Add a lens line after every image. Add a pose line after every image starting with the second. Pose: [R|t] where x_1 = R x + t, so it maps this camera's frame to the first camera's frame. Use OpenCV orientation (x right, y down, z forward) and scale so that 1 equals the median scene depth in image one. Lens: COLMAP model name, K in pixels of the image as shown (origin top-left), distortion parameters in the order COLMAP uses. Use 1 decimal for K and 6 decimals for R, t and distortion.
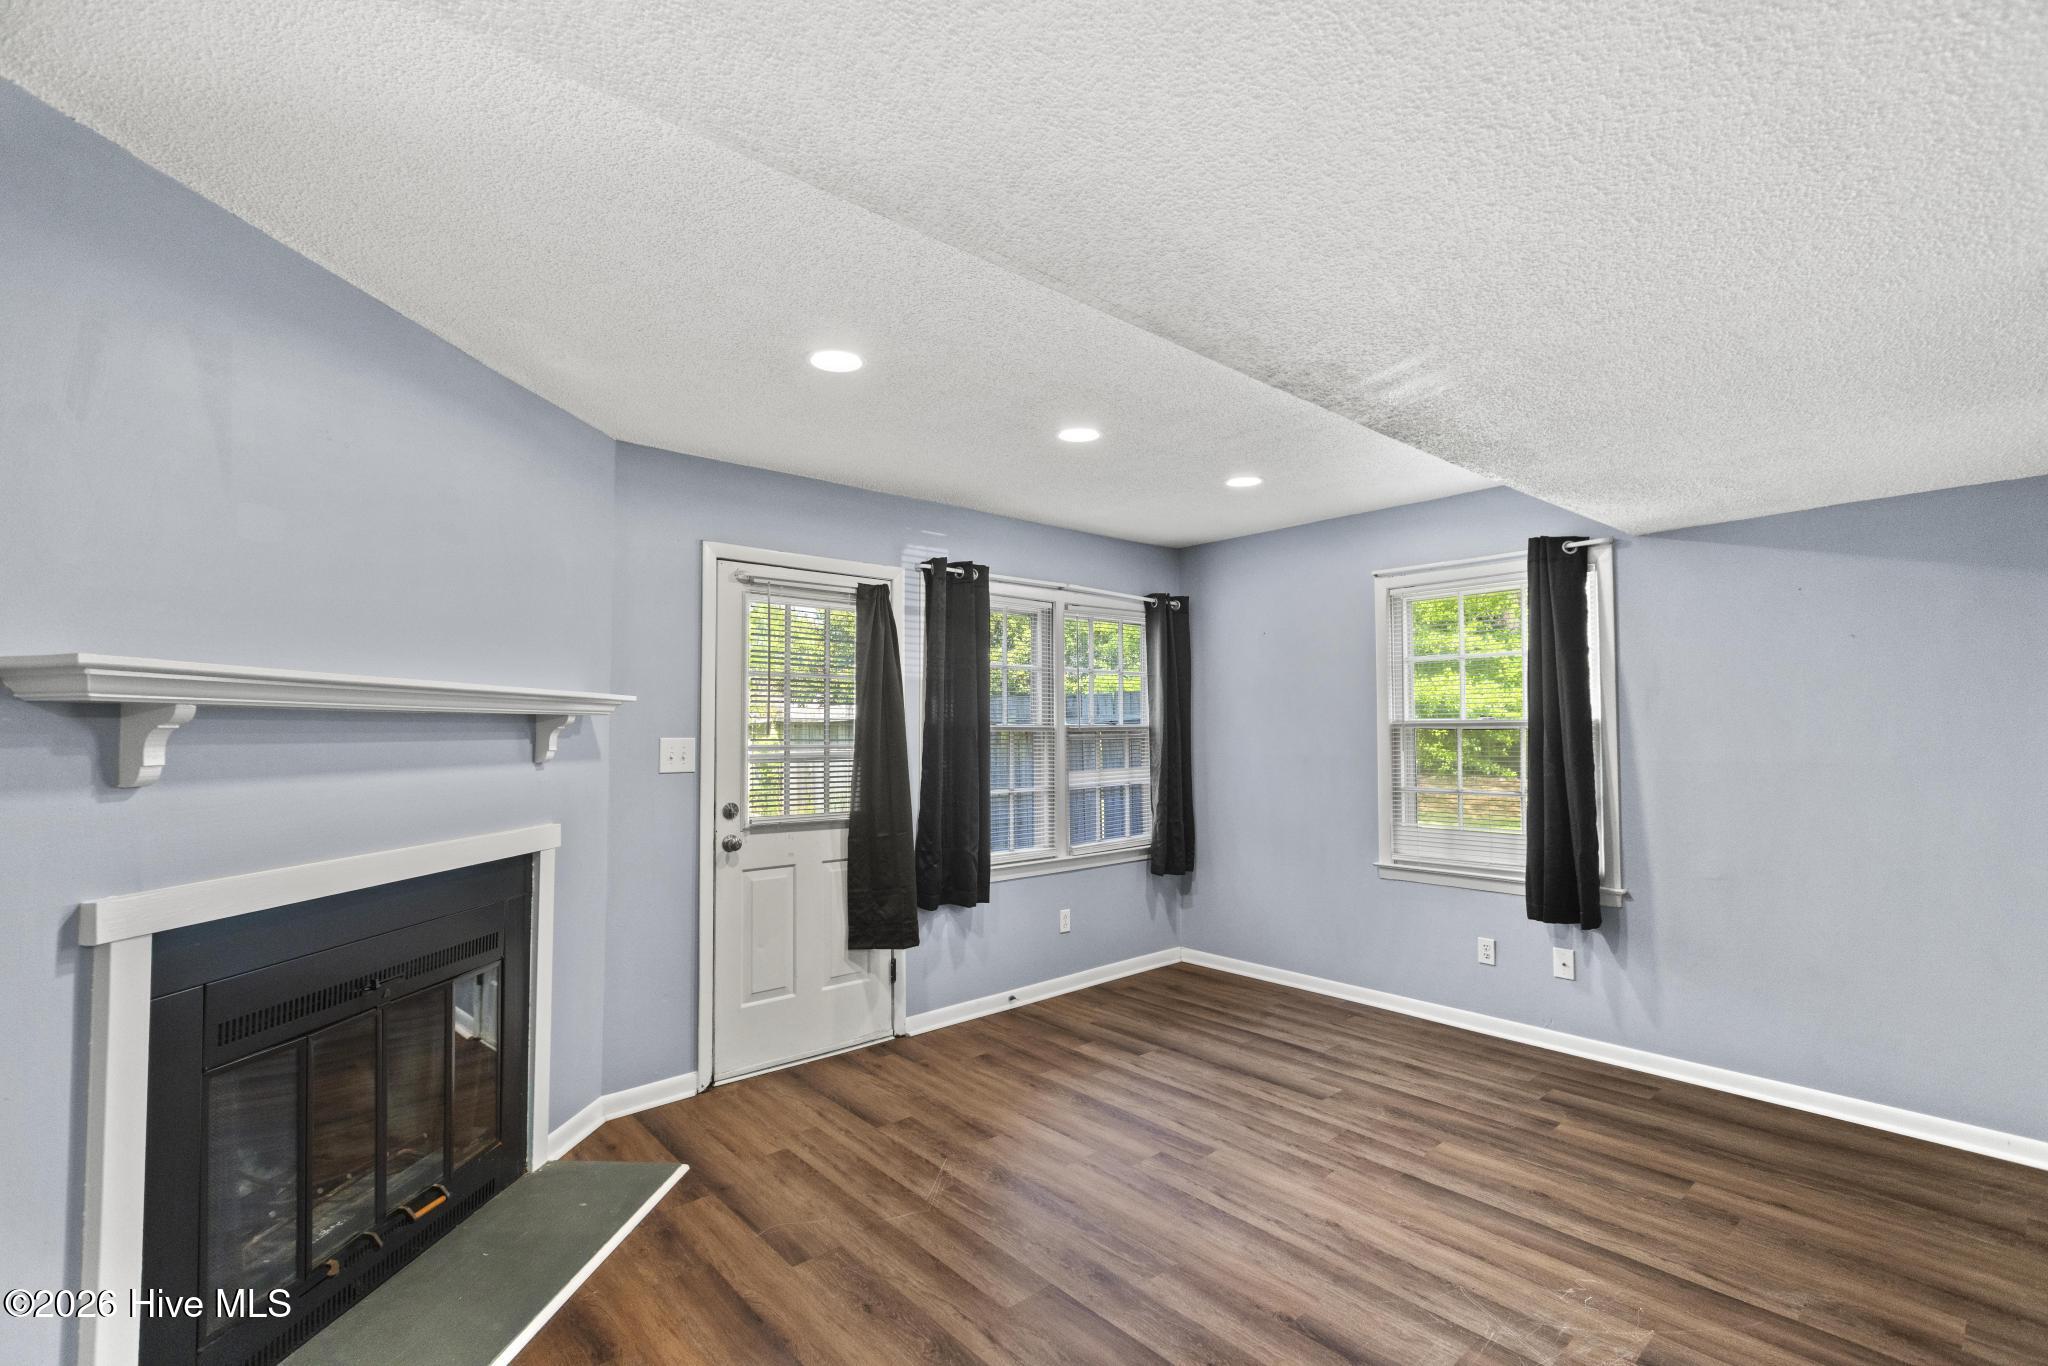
lens RADIAL K [[909.8, 0, 1036.0], [0, 909.8, 697.7], [0, 0, 1]] dist [0.005289, -0.002137]
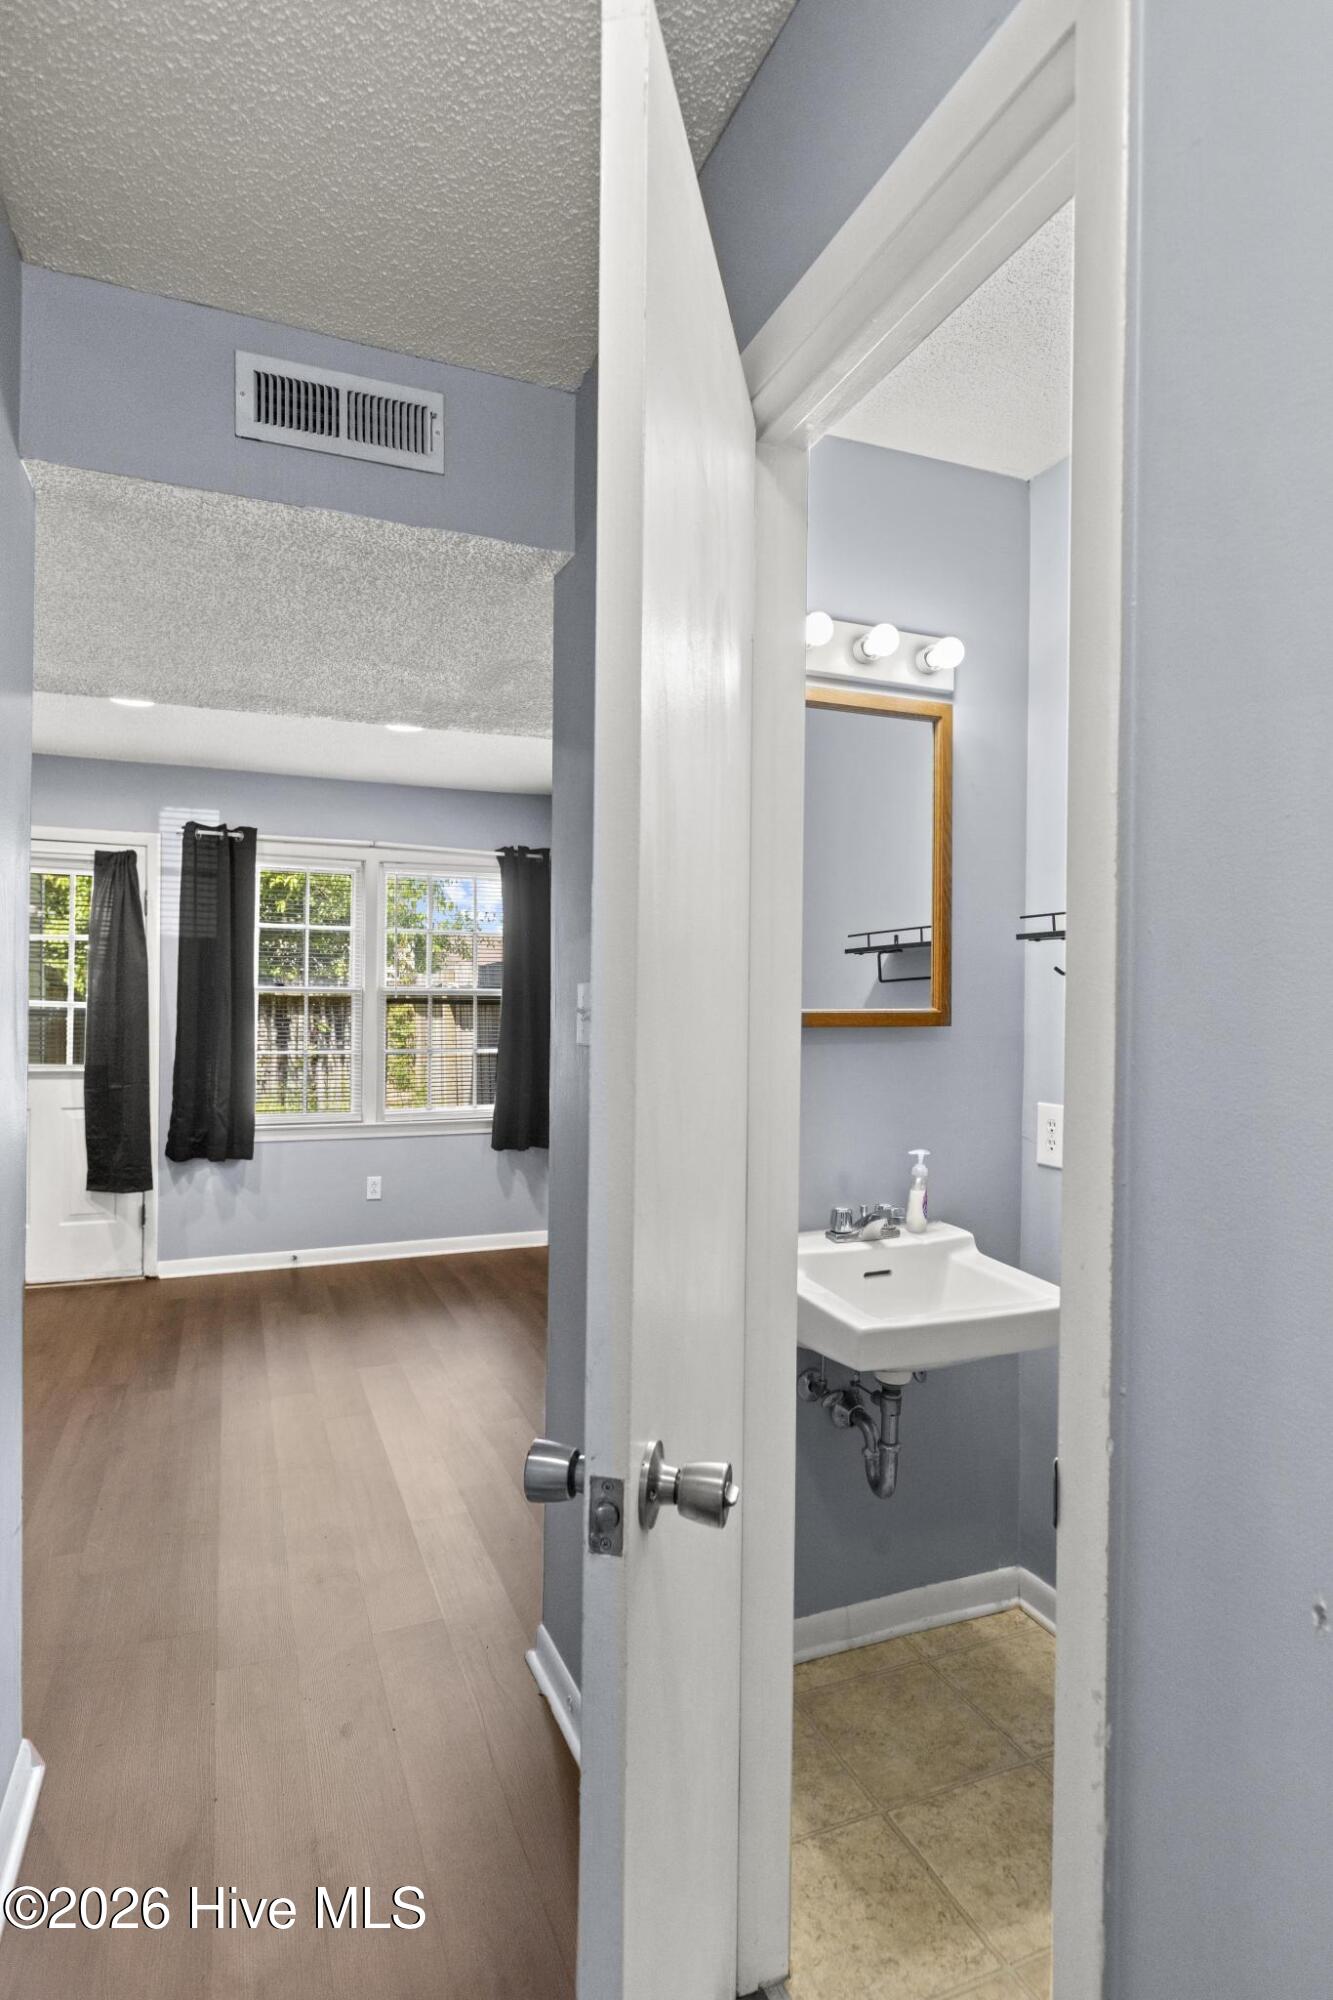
lens RADIAL K [[1058.5, 0, 661.3], [0, 1058.5, 1008.0], [0, 0, 1]] dist [-0.001081, -0.000605]
pose [[0.942765, 0.010512, -0.333291, 0.920879], [0.000574, 0.999450, 0.033146, 0.019439], [0.333457, -0.031440, 0.942241, 0.052561]]
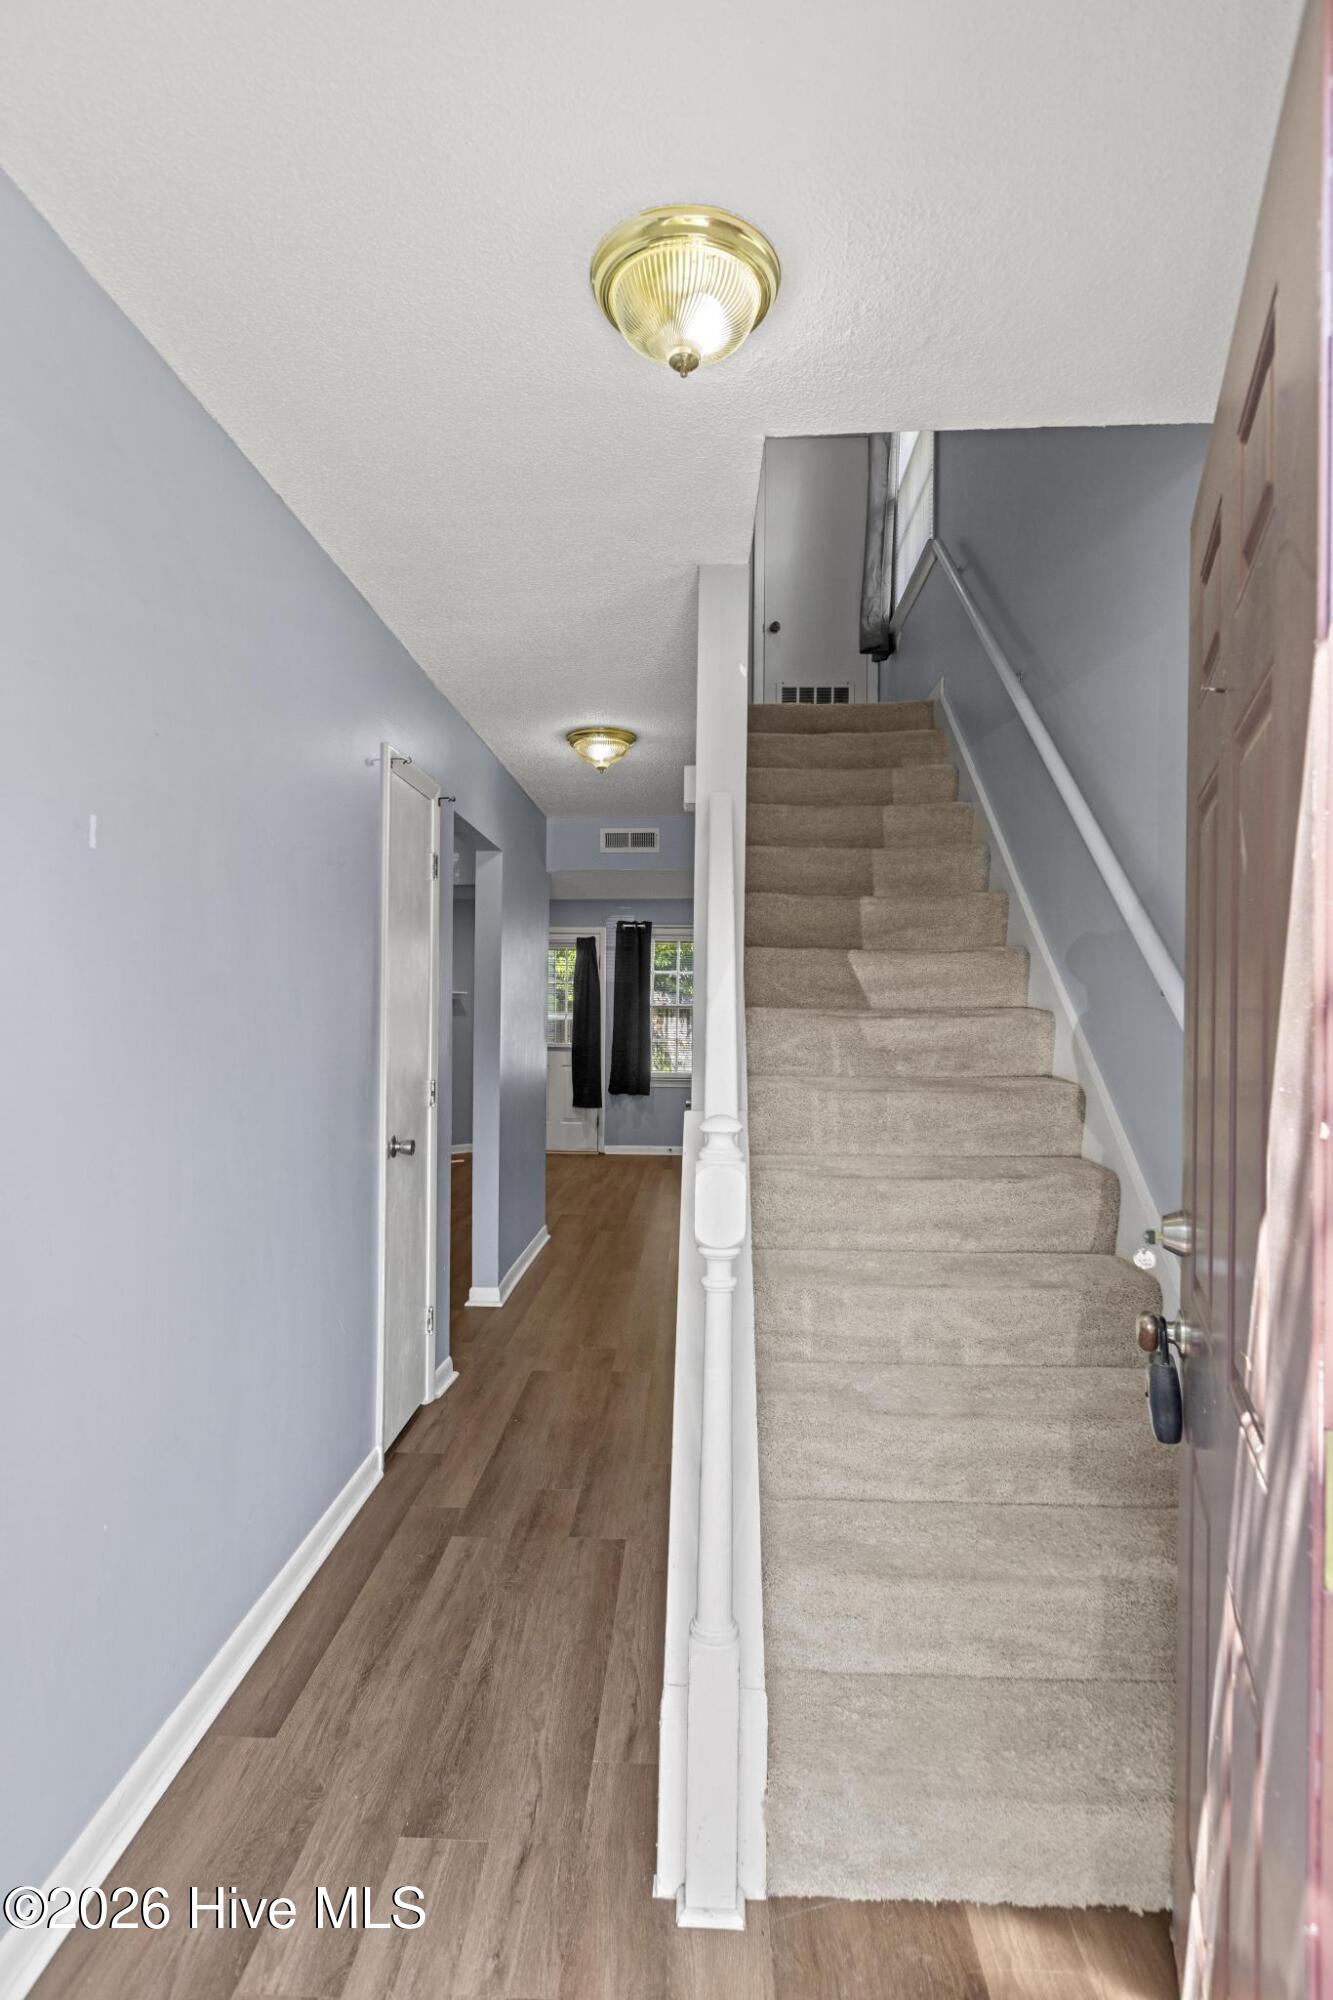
lens RADIAL K [[1050.5, 0, 664.2], [0, 1050.5, 1004.6], [0, 0, 1]] dist [0.000555, 0.000074]
pose [[0.718324, 0.006916, -0.695674, 1.828965], [0.012378, 0.999665, 0.022720, -0.024005], [0.695599, -0.024931, 0.717998, -0.697156]]
